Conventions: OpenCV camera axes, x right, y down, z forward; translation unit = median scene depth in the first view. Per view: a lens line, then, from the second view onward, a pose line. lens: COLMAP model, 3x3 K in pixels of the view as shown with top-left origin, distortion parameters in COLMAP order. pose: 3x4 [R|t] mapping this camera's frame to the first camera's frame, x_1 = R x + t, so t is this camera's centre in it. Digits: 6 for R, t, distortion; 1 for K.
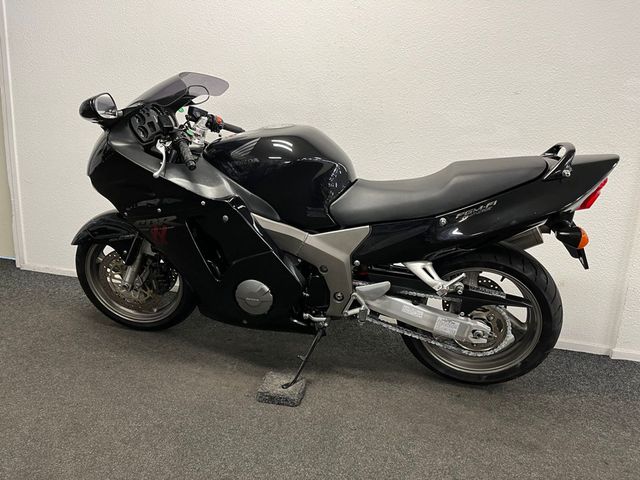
lens RADIAL K [[482.4, 0, 320.0], [0, 482.4, 240.0], [0, 0, 1]] dist [0.040276, -0.004118]
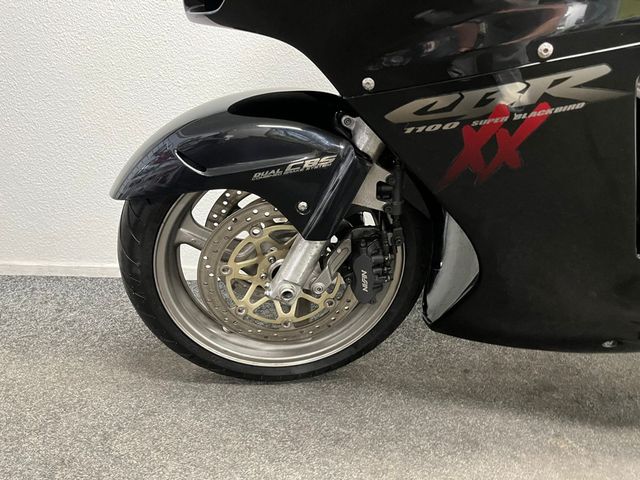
lens RADIAL K [[482.4, 0, 320.0], [0, 482.4, 240.0], [0, 0, 1]] dist [0.040276, -0.004118]
pose [[0.959657, -0.098315, 0.263425, -0.550323], [0.071321, 0.991351, 0.110168, 0.012834], [-0.271978, -0.086936, 0.958369, 0.718869]]
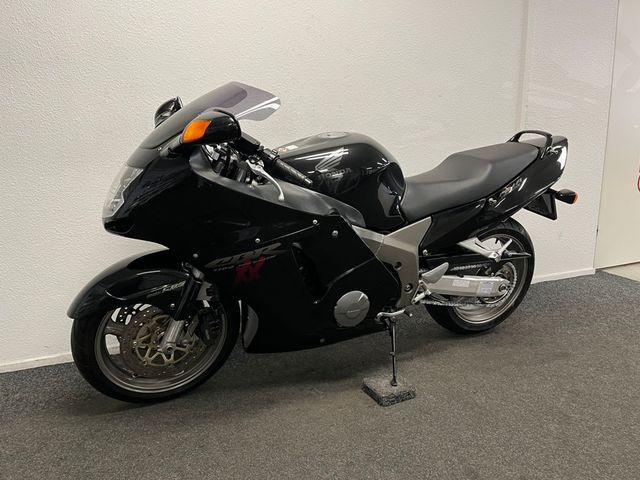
lens RADIAL K [[482.4, 0, 320.0], [0, 482.4, 240.0], [0, 0, 1]] dist [0.040276, -0.004118]
pose [[0.803273, -0.194505, 0.562957, -0.716385], [0.198583, 0.978554, 0.054741, -0.085946], [-0.561531, 0.067822, 0.824671, 0.216707]]
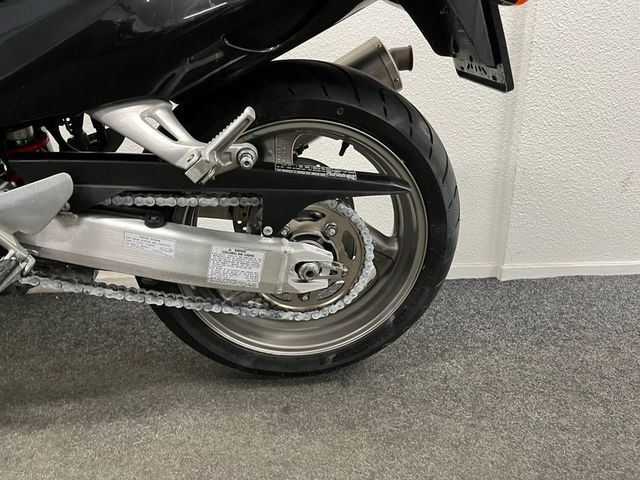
lens RADIAL K [[482.4, 0, 320.0], [0, 482.4, 240.0], [0, 0, 1]] dist [0.040276, -0.004118]
pose [[0.933317, -0.141163, 0.330140, 0.189166], [0.121555, 0.989403, 0.079413, 0.128329], [-0.337852, -0.033988, 0.940585, 0.567211]]
